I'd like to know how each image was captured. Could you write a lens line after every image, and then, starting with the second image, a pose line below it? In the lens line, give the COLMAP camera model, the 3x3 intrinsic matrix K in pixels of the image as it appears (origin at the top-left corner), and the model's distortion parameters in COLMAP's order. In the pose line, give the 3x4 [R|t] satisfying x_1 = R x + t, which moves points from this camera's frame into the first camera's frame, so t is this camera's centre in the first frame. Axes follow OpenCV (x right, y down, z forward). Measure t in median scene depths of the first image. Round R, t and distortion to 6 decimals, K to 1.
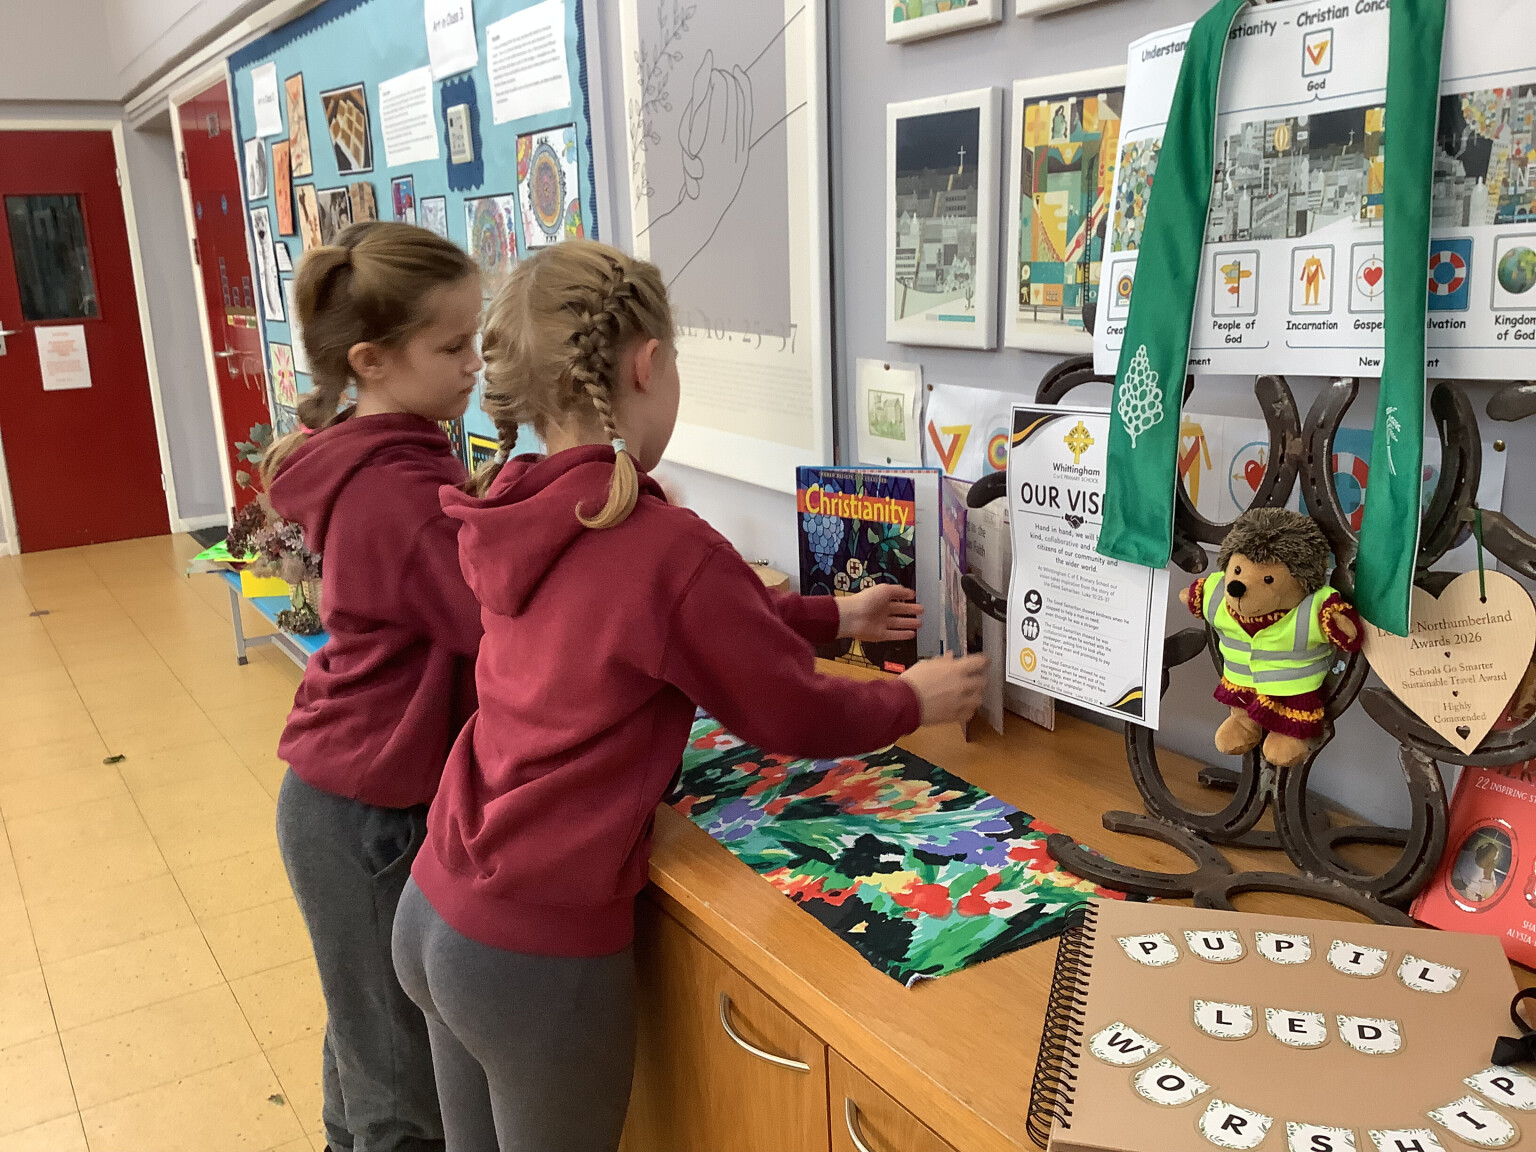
lens RADIAL K [[1370.3, 0, 770.9], [0, 1370.3, 587.7], [0, 0, 1]] dist [0.152508, -0.314897]
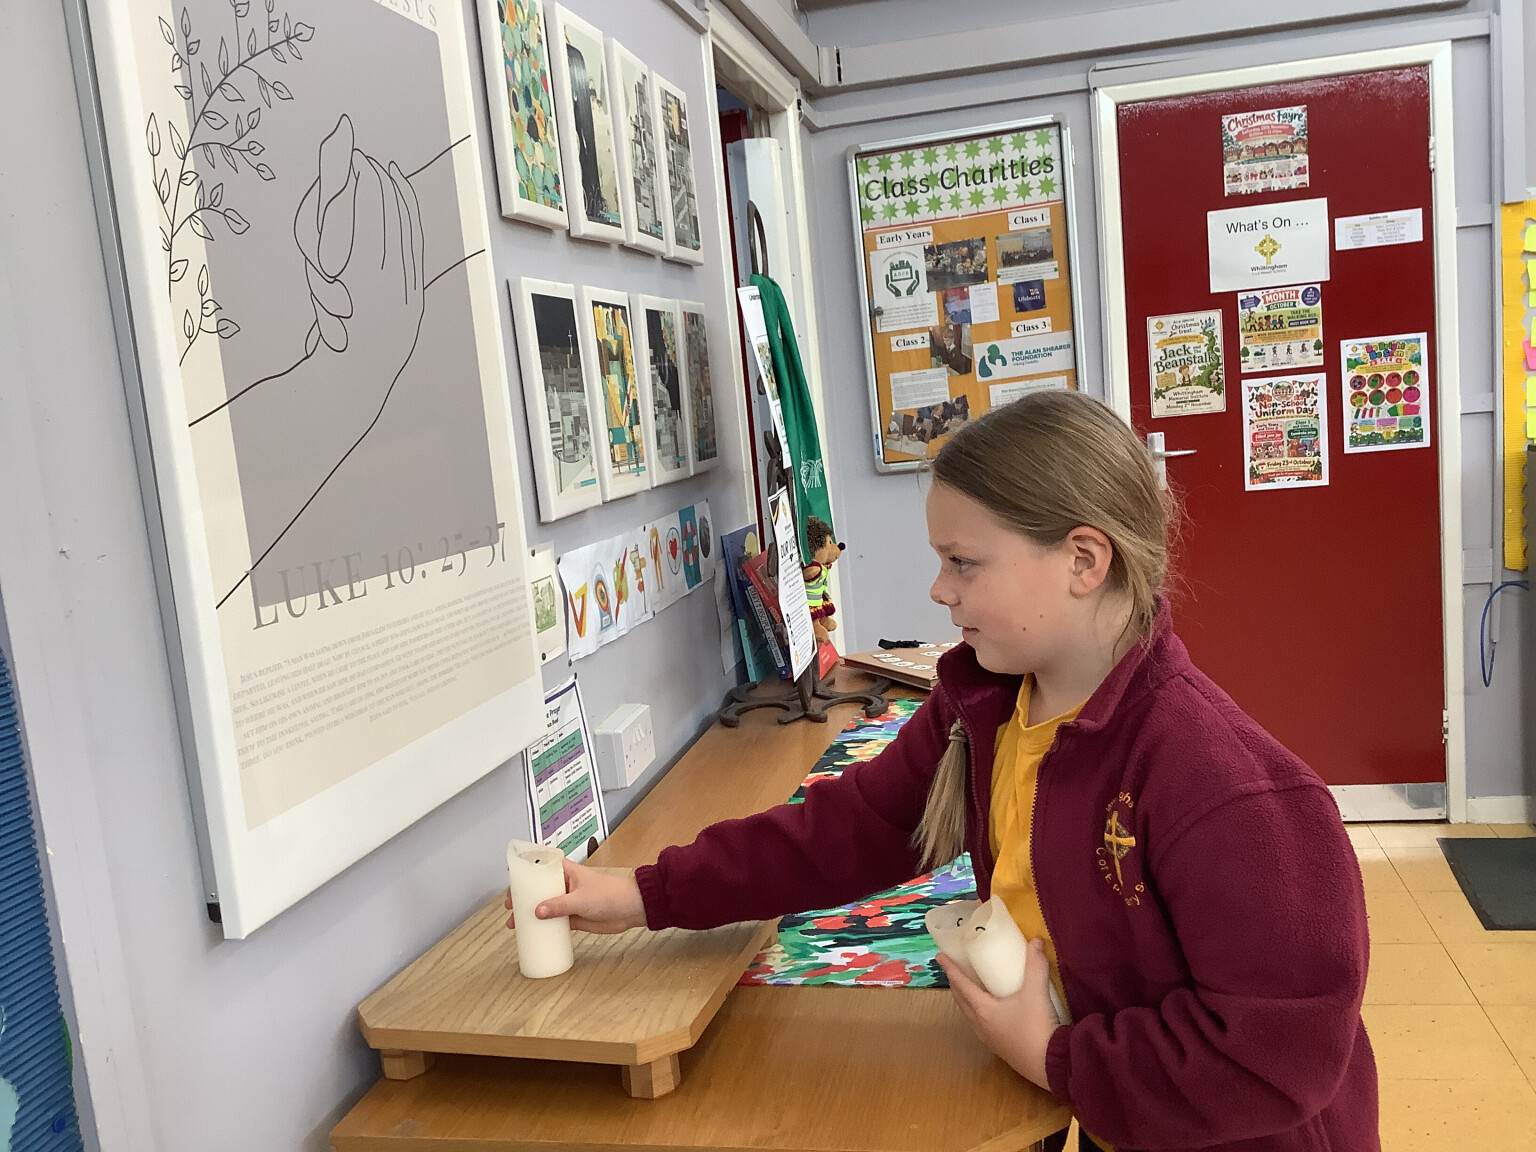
lens RADIAL K [[1374.5, 0, 761.5], [0, 1374.5, 593.4], [0, 0, 1]] dist [0.135066, -0.270152]
pose [[-0.707577, -0.000543, 0.706636, -0.759144], [0.288545, 0.912610, 0.289630, -0.409391], [-0.645040, 0.408832, -0.645585, 1.730054]]
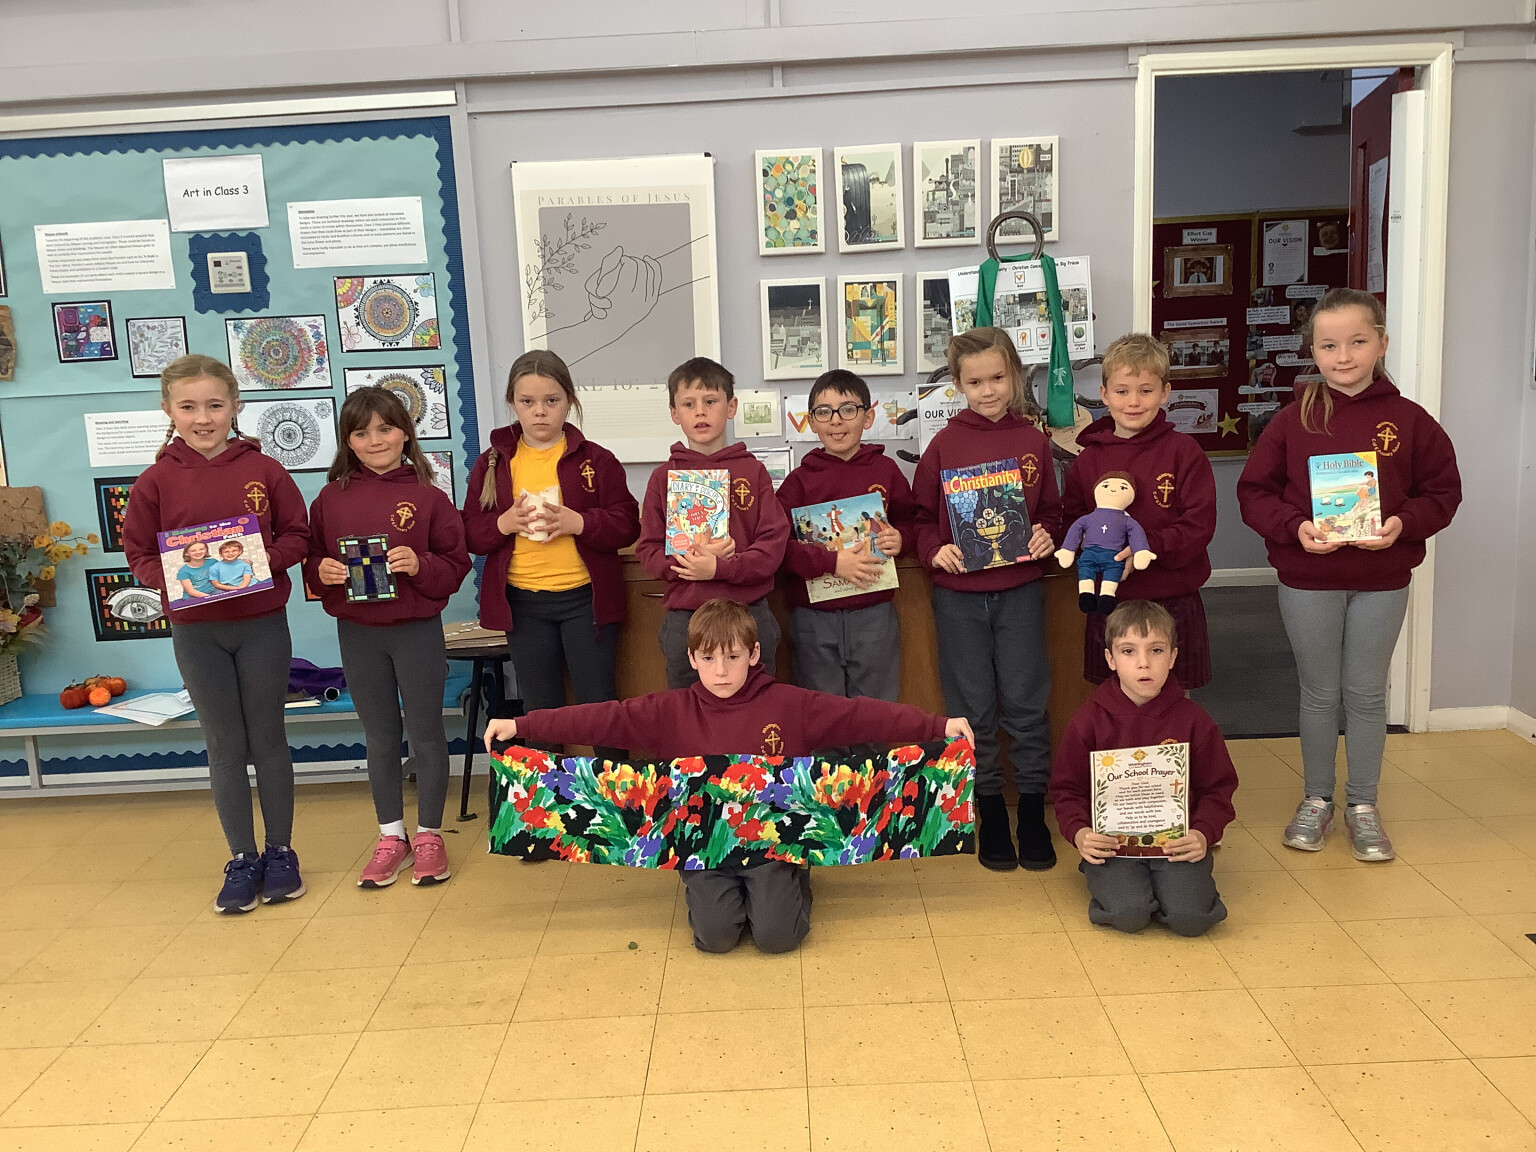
lens RADIAL K [[1370.3, 0, 770.9], [0, 1370.3, 587.7], [0, 0, 1]] dist [0.152508, -0.314897]
pose [[0.534133, -0.137810, 0.834093, -2.111605], [0.231526, 0.972749, 0.012456, 0.149355], [-0.813079, 0.186461, 0.551484, -0.232645]]
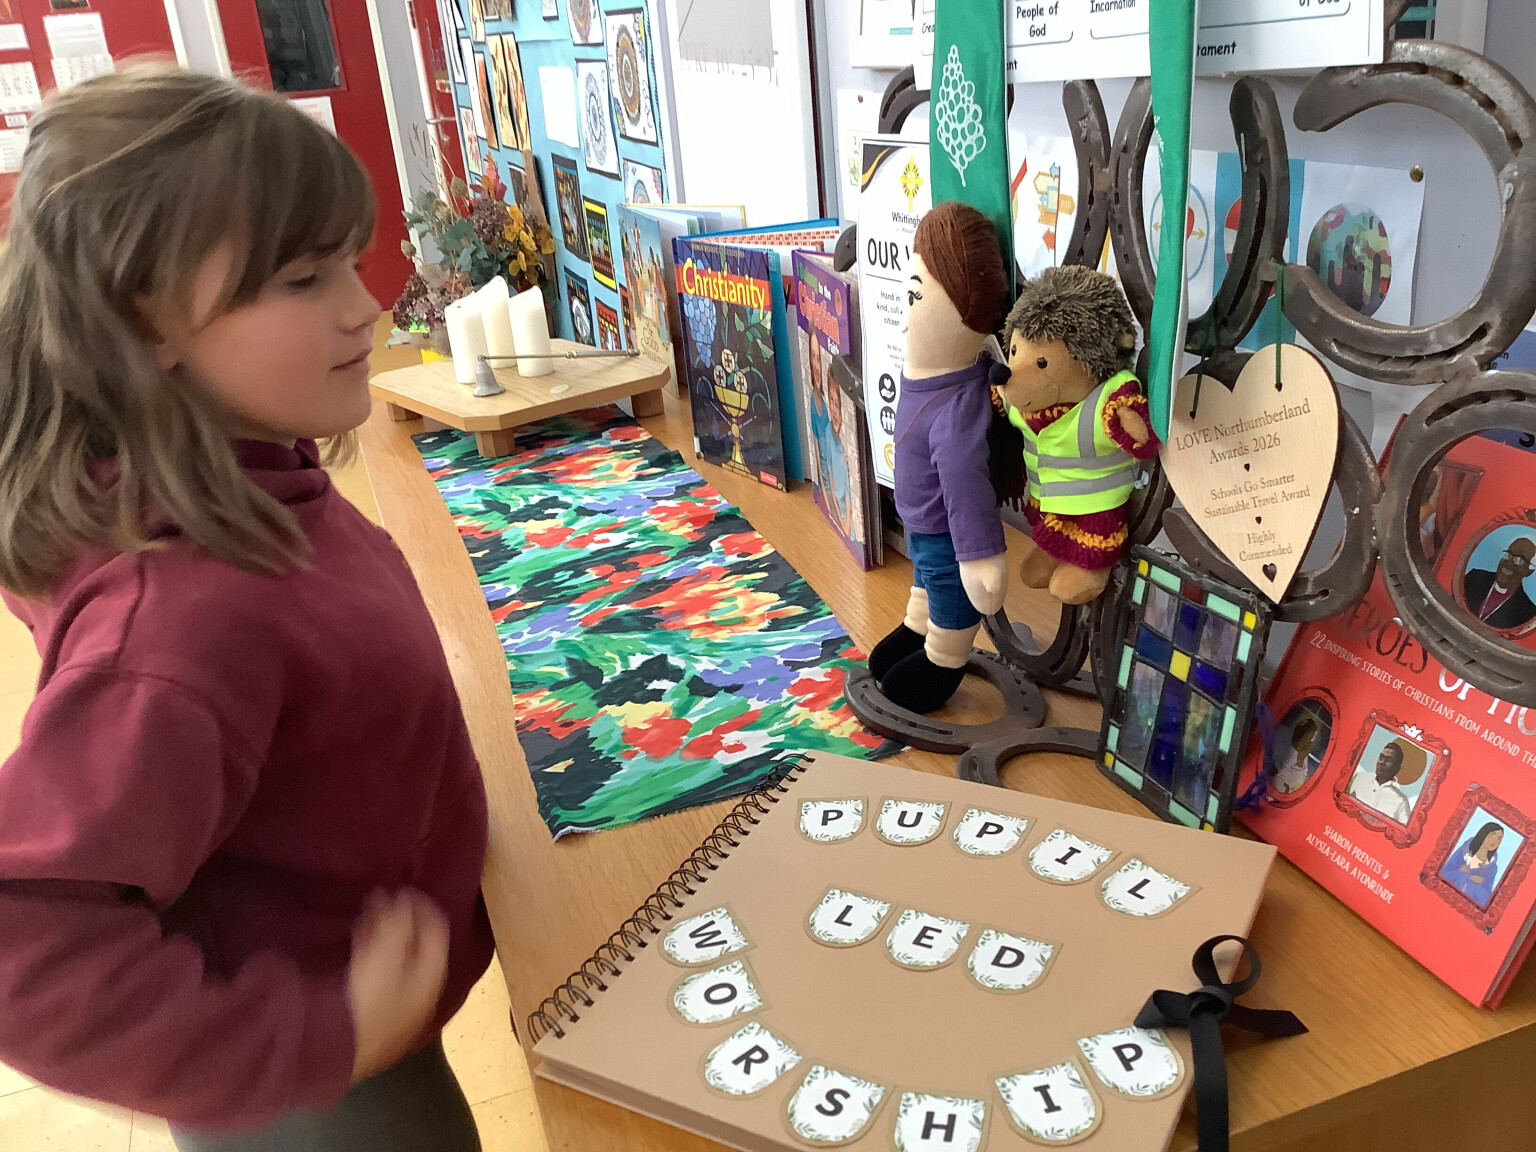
lens RADIAL K [[1370.3, 0, 770.9], [0, 1370.3, 587.7], [0, 0, 1]] dist [0.152508, -0.314897]
pose [[0.974214, 0.045262, -0.221039, 0.267270], [-0.009378, 0.986948, 0.160764, -0.003303], [0.225431, -0.154546, 0.961923, 0.151227]]
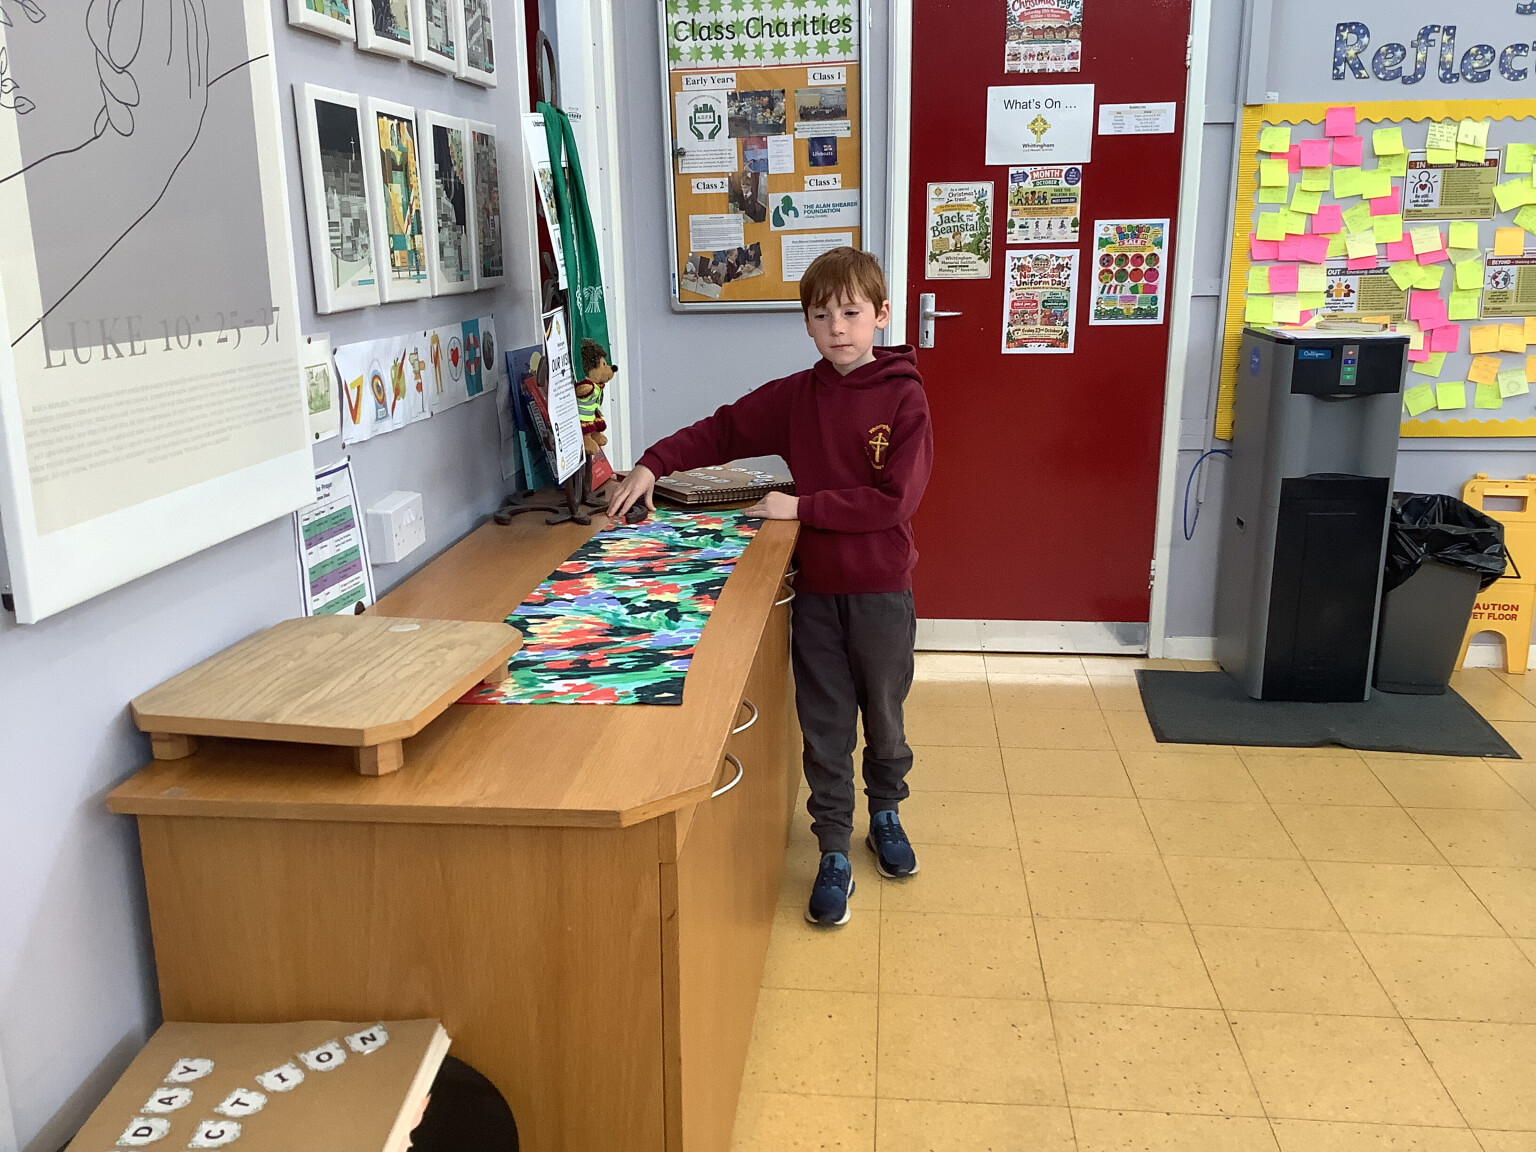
lens RADIAL K [[1369.9, 0, 774.0], [0, 1369.9, 593.4], [0, 0, 1]] dist [0.160212, -0.342759]
pose [[-0.792662, -0.112396, 0.599211, -0.928054], [0.189386, 0.888839, 0.417251, -0.409040], [-0.579499, 0.444221, -0.683263, 1.818814]]
